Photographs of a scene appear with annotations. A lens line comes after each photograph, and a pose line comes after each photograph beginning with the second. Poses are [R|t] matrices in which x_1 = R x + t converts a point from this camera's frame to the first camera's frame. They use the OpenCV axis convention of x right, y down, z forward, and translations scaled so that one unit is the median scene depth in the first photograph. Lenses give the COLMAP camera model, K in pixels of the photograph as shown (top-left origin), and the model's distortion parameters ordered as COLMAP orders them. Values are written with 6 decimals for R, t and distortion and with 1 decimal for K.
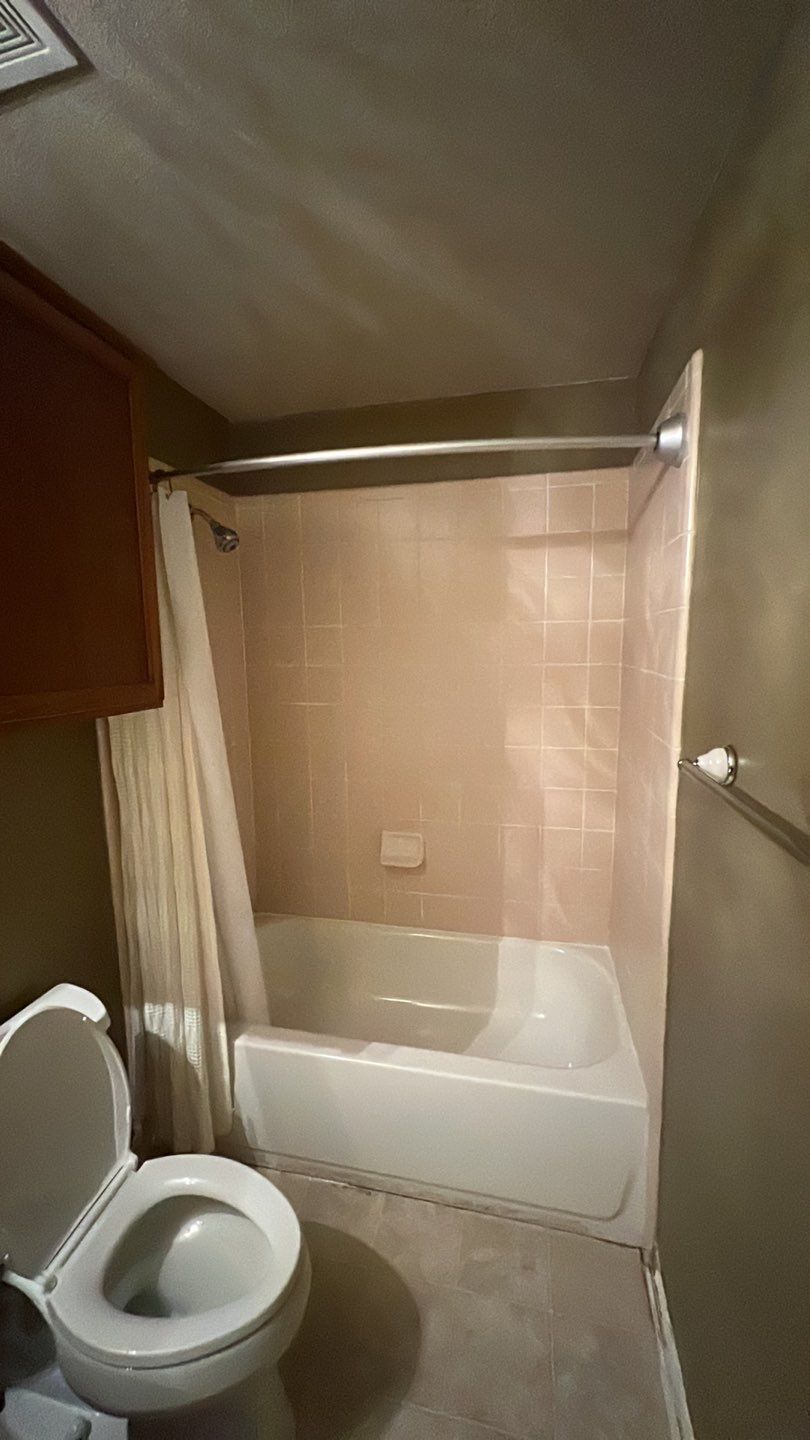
lens RADIAL K [[548.5, 0, 405.0], [0, 548.5, 720.0], [0, 0, 1]] dist [-0.001353, -0.000087]
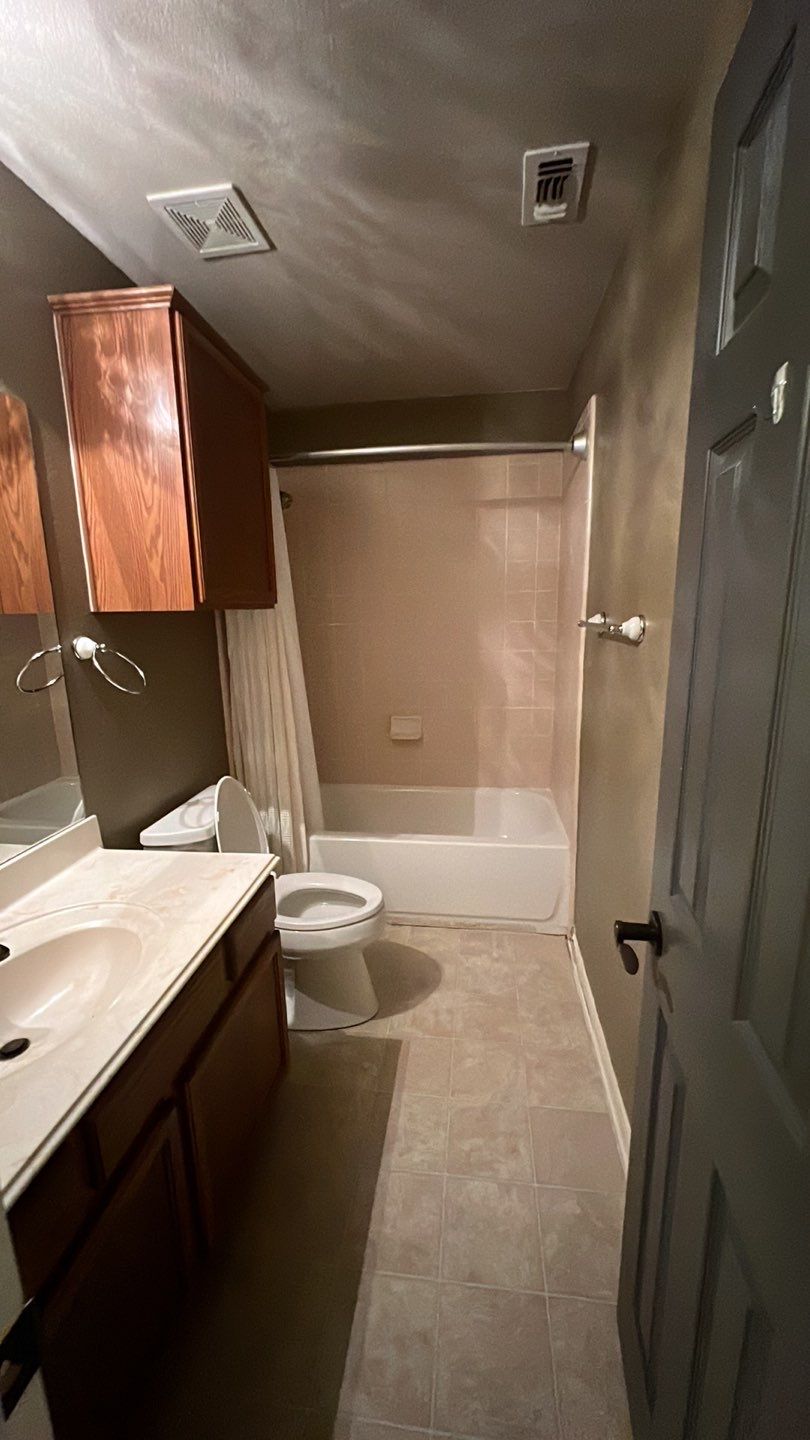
lens RADIAL K [[551.3, 0, 408.1], [0, 551.3, 719.7], [0, 0, 1]] dist [-0.000574, 0.000342]
pose [[0.995995, -0.024937, 0.085862, -0.164725], [0.019316, 0.997653, 0.065685, 0.167048], [-0.087299, -0.063764, 0.994139, -0.541992]]
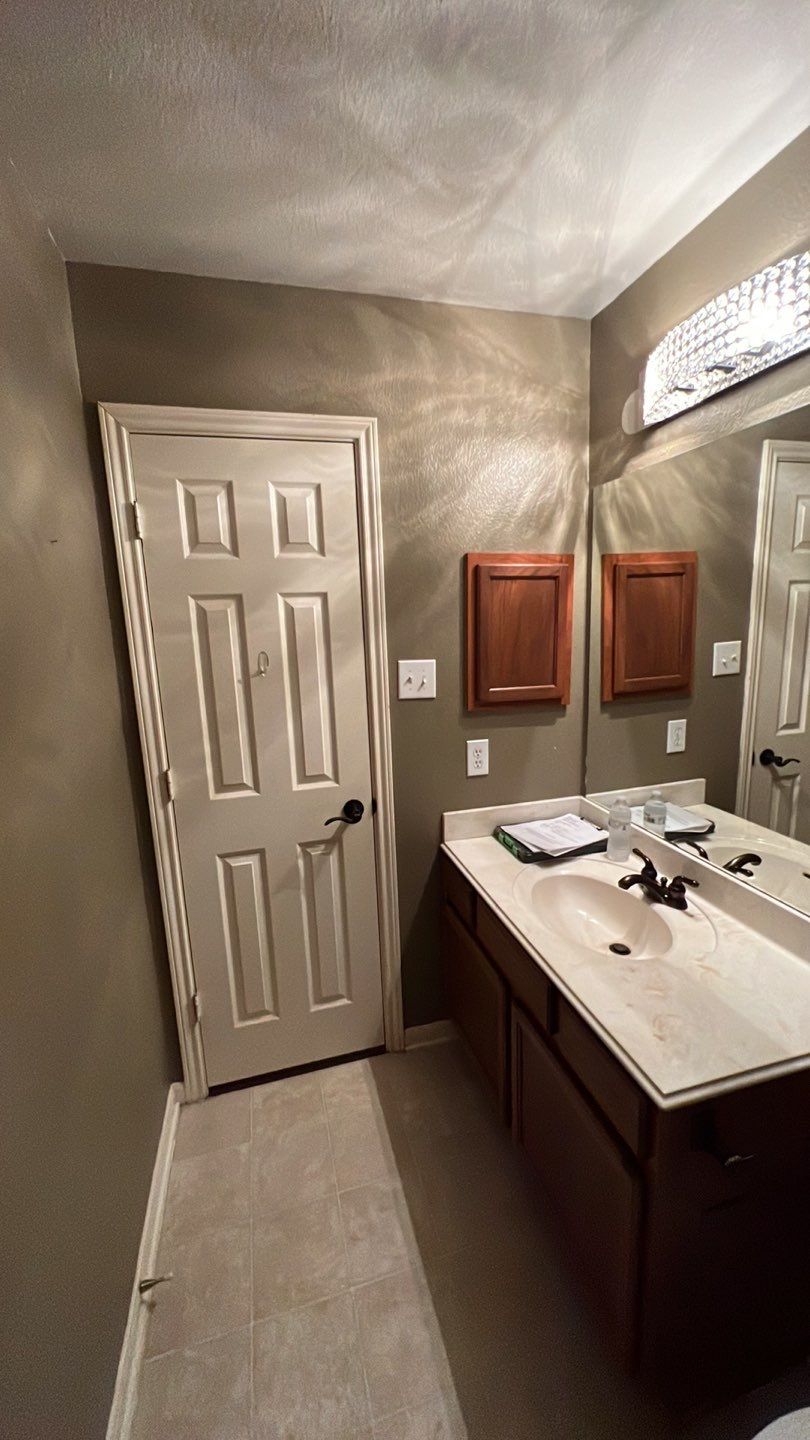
lens RADIAL K [[551.3, 0, 408.1], [0, 551.3, 719.7], [0, 0, 1]] dist [-0.000574, 0.000342]
pose [[-0.882807, 0.134497, -0.450070, 0.105945], [-0.014883, 0.949643, 0.312980, -0.069723], [0.469500, 0.282999, -0.836350, 0.644988]]
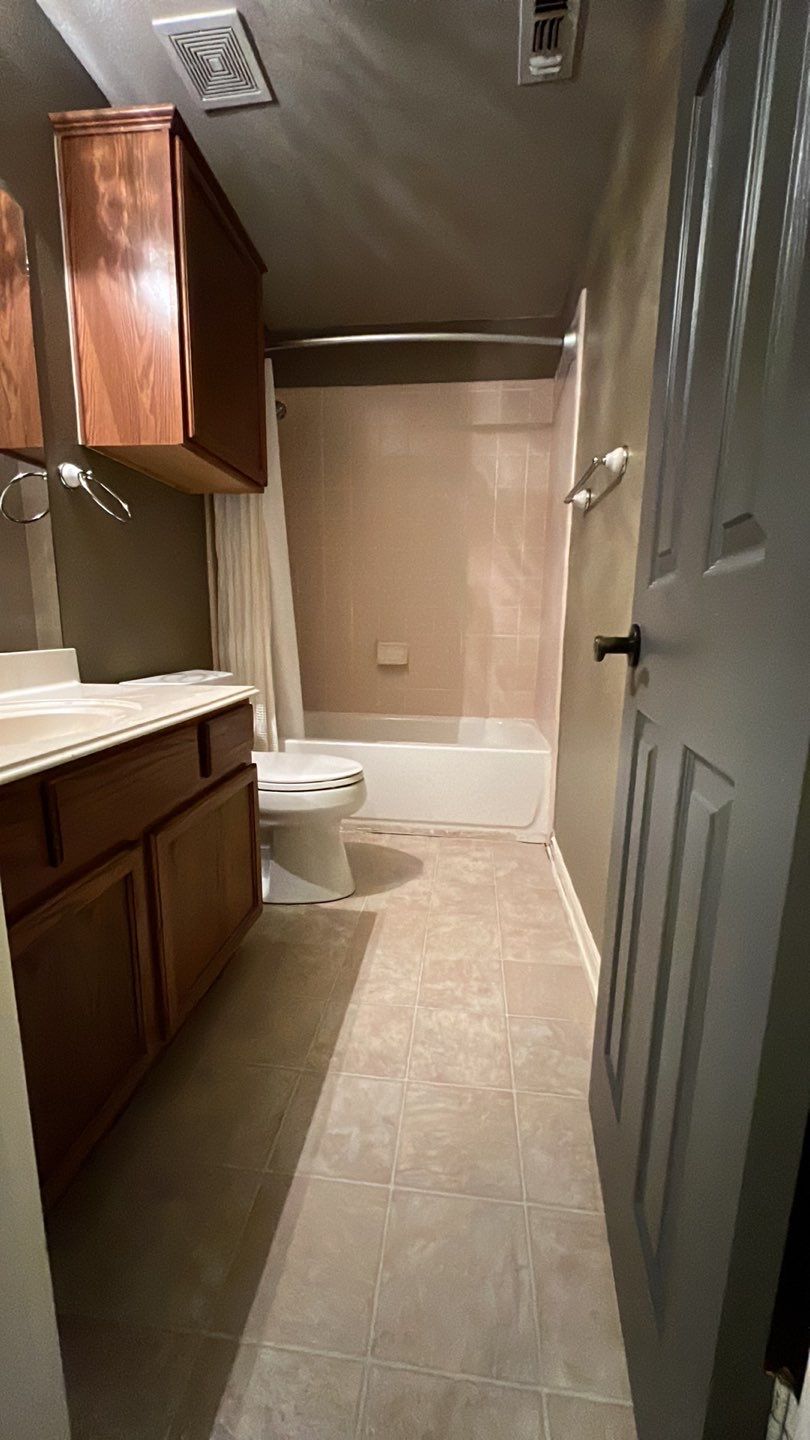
lens RADIAL K [[551.3, 0, 408.1], [0, 551.3, 719.7], [0, 0, 1]] dist [-0.000574, 0.000342]
pose [[0.994328, 0.007909, 0.106060, -0.155959], [-0.012327, 0.999080, 0.041067, 0.471255], [-0.105637, -0.042142, 0.993511, -0.560801]]
